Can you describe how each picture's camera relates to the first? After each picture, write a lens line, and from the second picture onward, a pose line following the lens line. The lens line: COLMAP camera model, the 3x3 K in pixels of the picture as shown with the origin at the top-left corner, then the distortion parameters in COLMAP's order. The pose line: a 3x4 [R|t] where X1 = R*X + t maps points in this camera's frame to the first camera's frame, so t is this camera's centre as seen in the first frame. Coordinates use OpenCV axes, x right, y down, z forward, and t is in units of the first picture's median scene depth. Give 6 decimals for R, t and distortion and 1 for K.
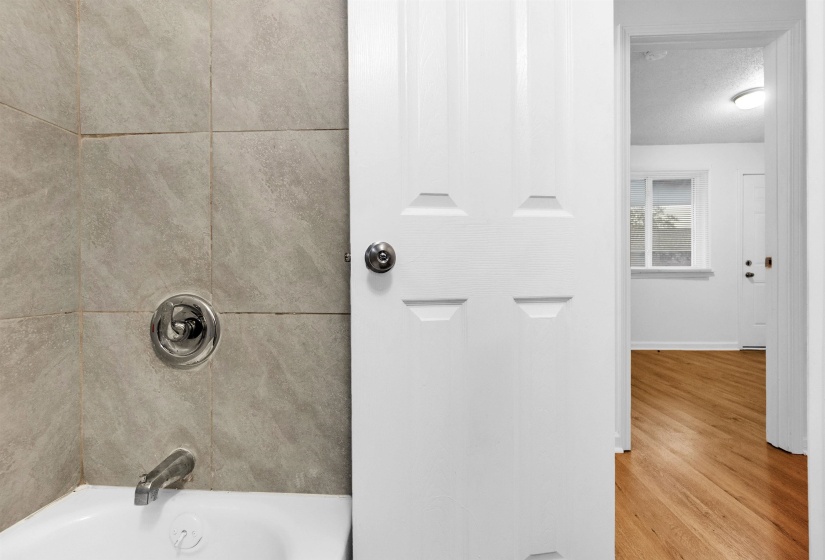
lens RADIAL K [[362.9, 0, 407.4], [0, 362.9, 282.8], [0, 0, 1]] dist [-0.007326, 0.001450]
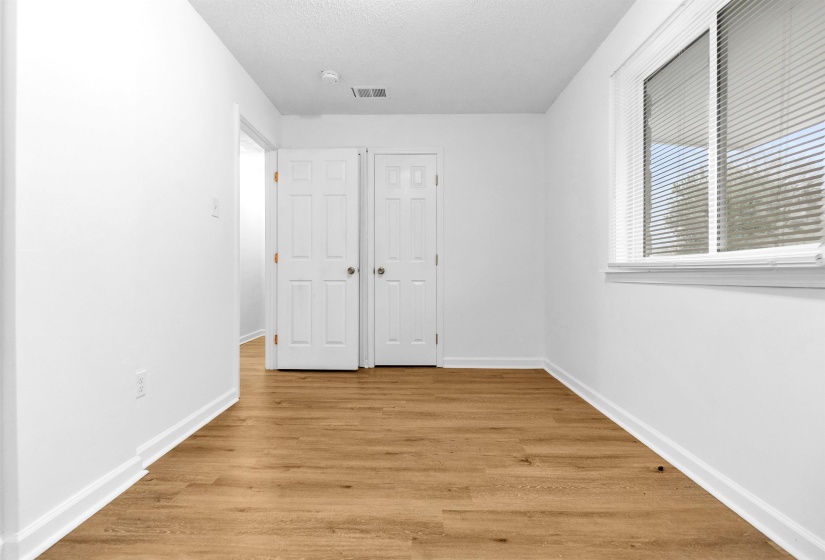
lens RADIAL K [[362.9, 0, 409.2], [0, 362.9, 278.6], [0, 0, 1]] dist [-0.007326, 0.001450]
pose [[0.030045, 0.017661, -0.999392, 1.058022], [-0.013225, 0.999763, 0.017270, -0.022249], [0.999461, 0.012699, 0.030272, 0.699183]]
